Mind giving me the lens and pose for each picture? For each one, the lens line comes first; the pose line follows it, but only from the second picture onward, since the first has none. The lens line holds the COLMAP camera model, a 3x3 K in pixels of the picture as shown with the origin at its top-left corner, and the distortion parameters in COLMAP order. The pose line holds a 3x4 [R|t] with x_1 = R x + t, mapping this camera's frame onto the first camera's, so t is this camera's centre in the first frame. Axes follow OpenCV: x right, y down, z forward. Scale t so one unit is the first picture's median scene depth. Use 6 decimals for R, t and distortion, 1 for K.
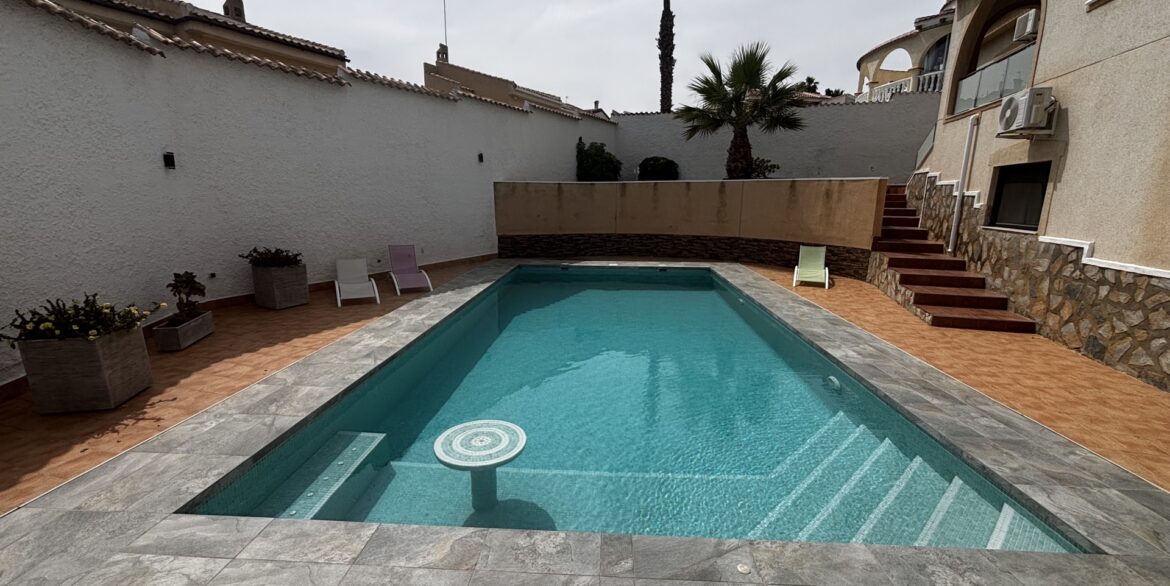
lens RADIAL K [[473.5, 0, 587.0], [0, 473.5, 291.6], [0, 0, 1]] dist [-0.000045, -0.000158]
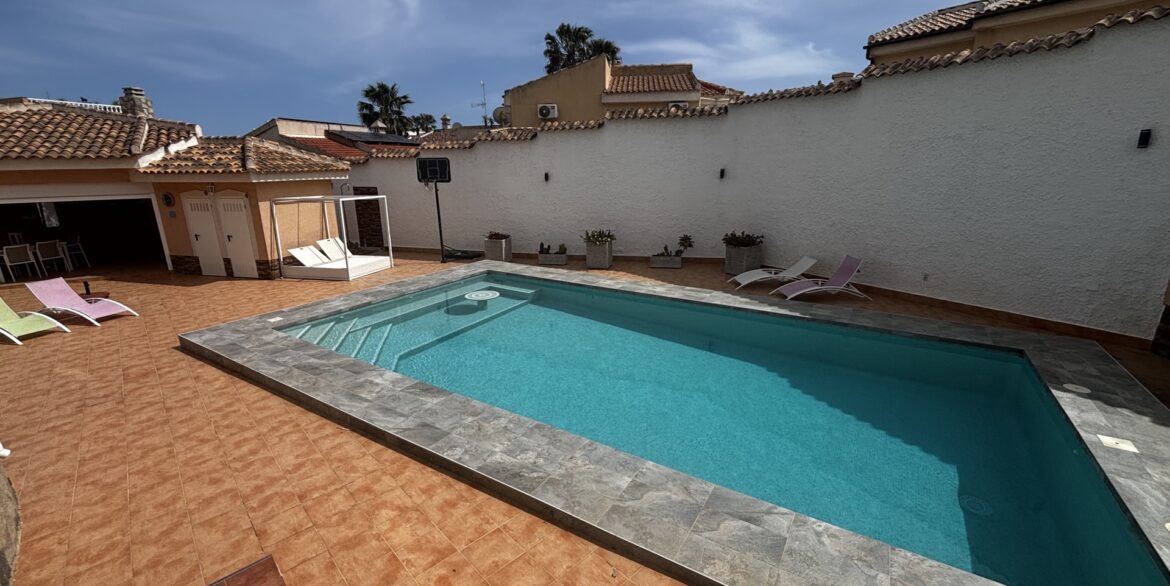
lens RADIAL K [[473.5, 0, 583.8], [0, 473.5, 297.3], [0, 0, 1]] dist [-0.000045, -0.000158]
pose [[-0.488228, 0.237583, -0.839754, 0.686411], [-0.166141, 0.919331, 0.356690, -0.286673], [0.856756, 0.313663, -0.409371, 1.029768]]
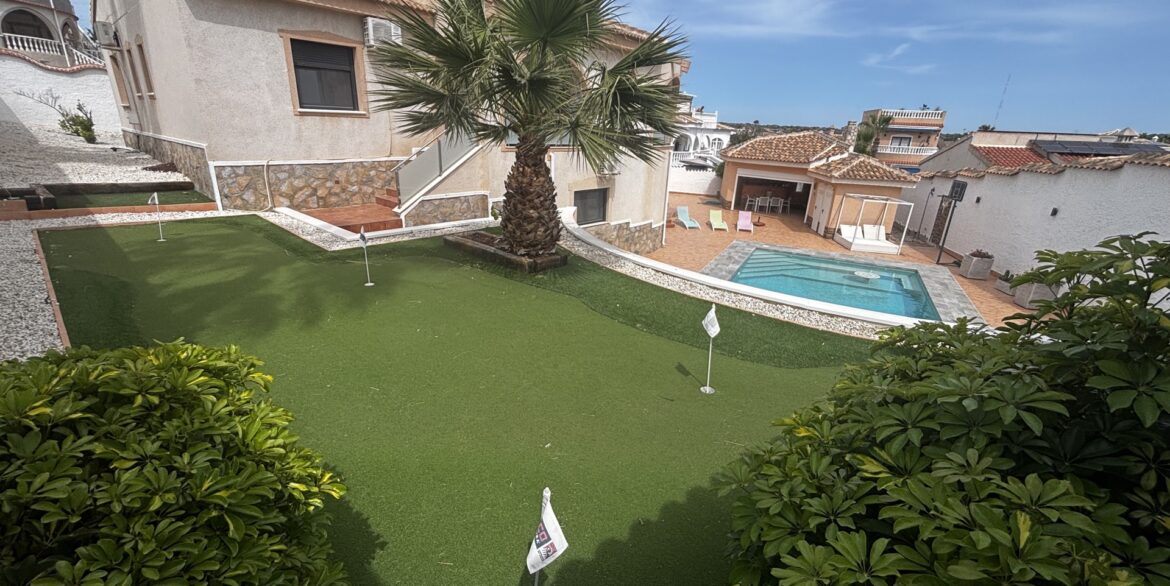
lens RADIAL K [[473.5, 0, 585.6], [0, 473.5, 297.2], [0, 0, 1]] dist [-0.000045, -0.000158]
pose [[-0.905542, -0.180487, 0.383951, 0.141961], [0.041740, 0.862704, 0.503983, -0.650350], [-0.422198, 0.472404, -0.773681, 2.055914]]
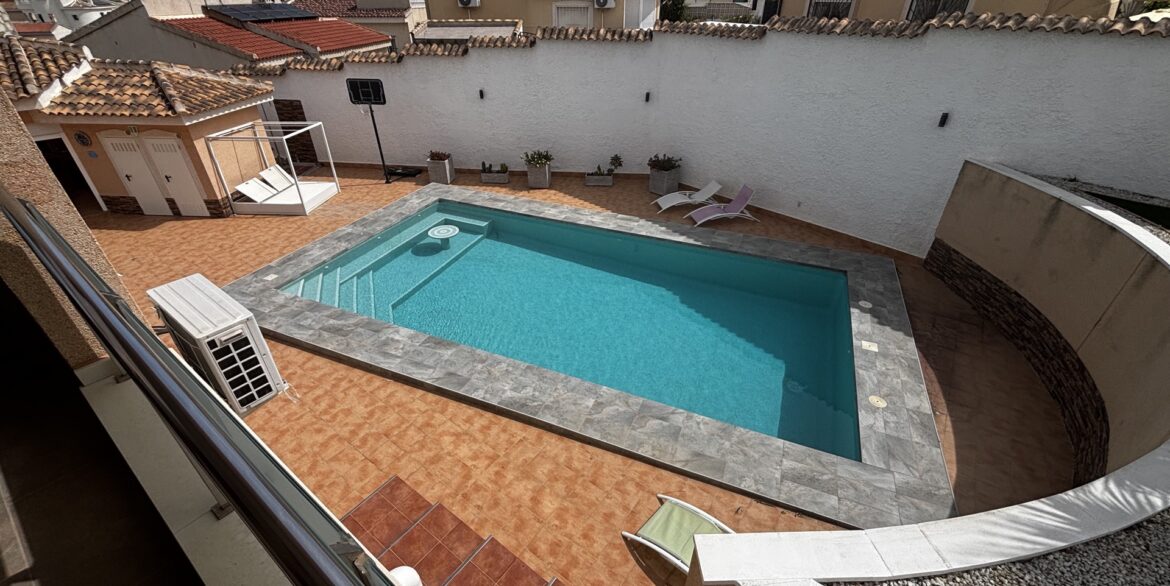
lens RADIAL K [[473.5, 0, 585.3], [0, 473.5, 296.6], [0, 0, 1]] dist [-0.000045, -0.000158]
pose [[-0.336827, 0.507805, -0.792894, 0.828673], [-0.190380, 0.787978, 0.585531, -0.519345], [0.922119, 0.348174, -0.168736, 0.995936]]
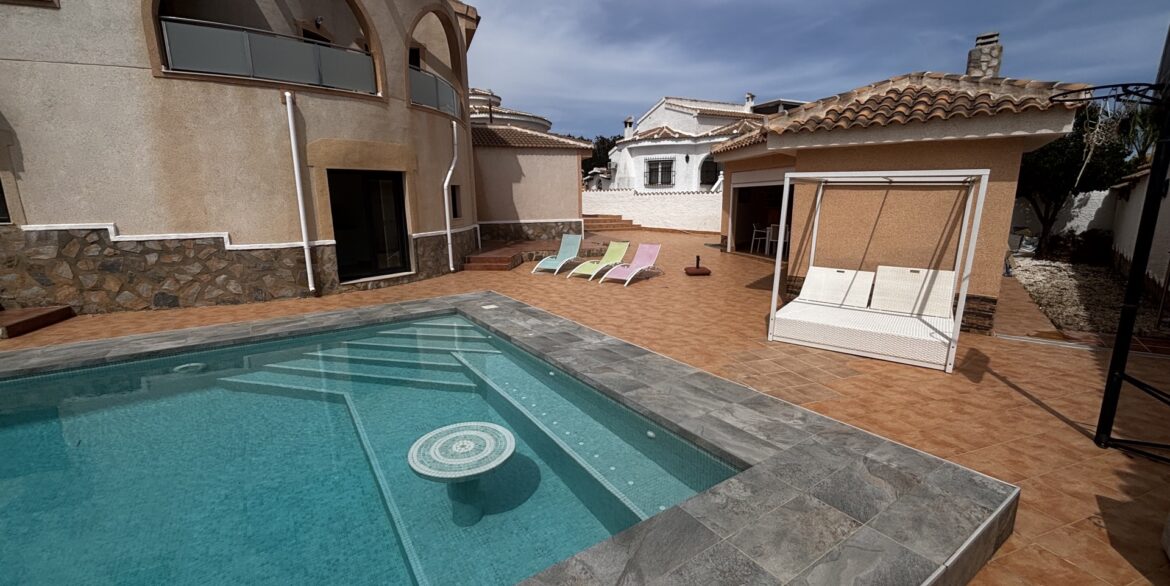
lens RADIAL K [[473.5, 0, 581.7], [0, 473.5, 292.1], [0, 0, 1]] dist [-0.000045, -0.000158]
pose [[-0.600634, -0.149673, 0.785389, -0.392981], [0.167409, 0.937003, 0.306594, -0.068558], [-0.781801, 0.315632, -0.537739, 0.482517]]
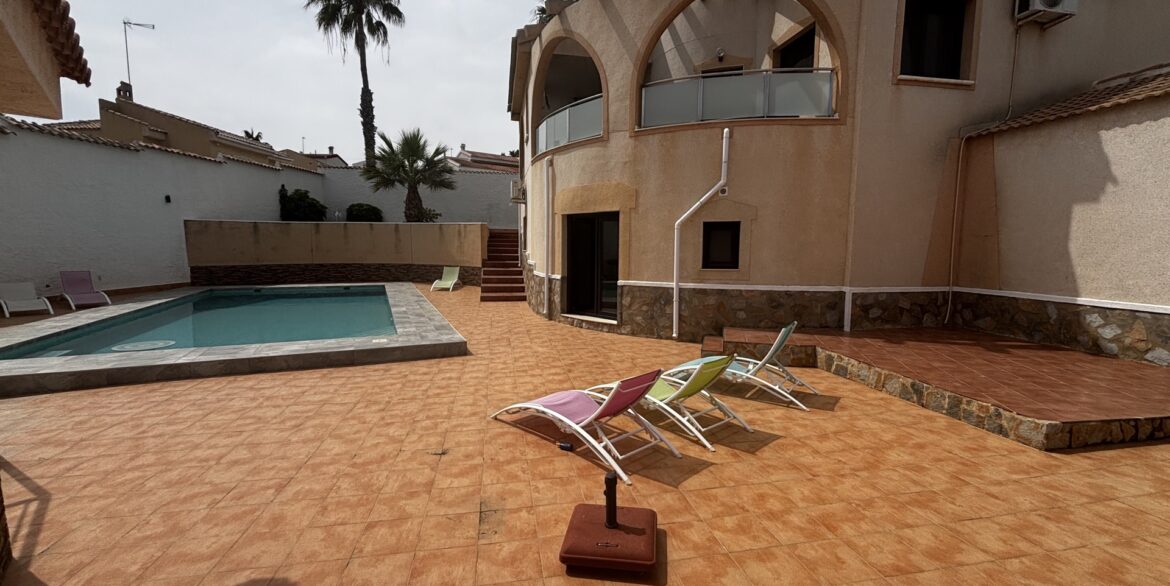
lens RADIAL K [[473.5, 0, 591.6], [0, 473.5, 292.8], [0, 0, 1]] dist [-0.000045, -0.000158]
pose [[0.889226, -0.045250, 0.455225, 0.214490], [0.086740, 0.993722, -0.070658, 0.156650], [-0.449170, 0.102318, 0.887568, -0.628713]]
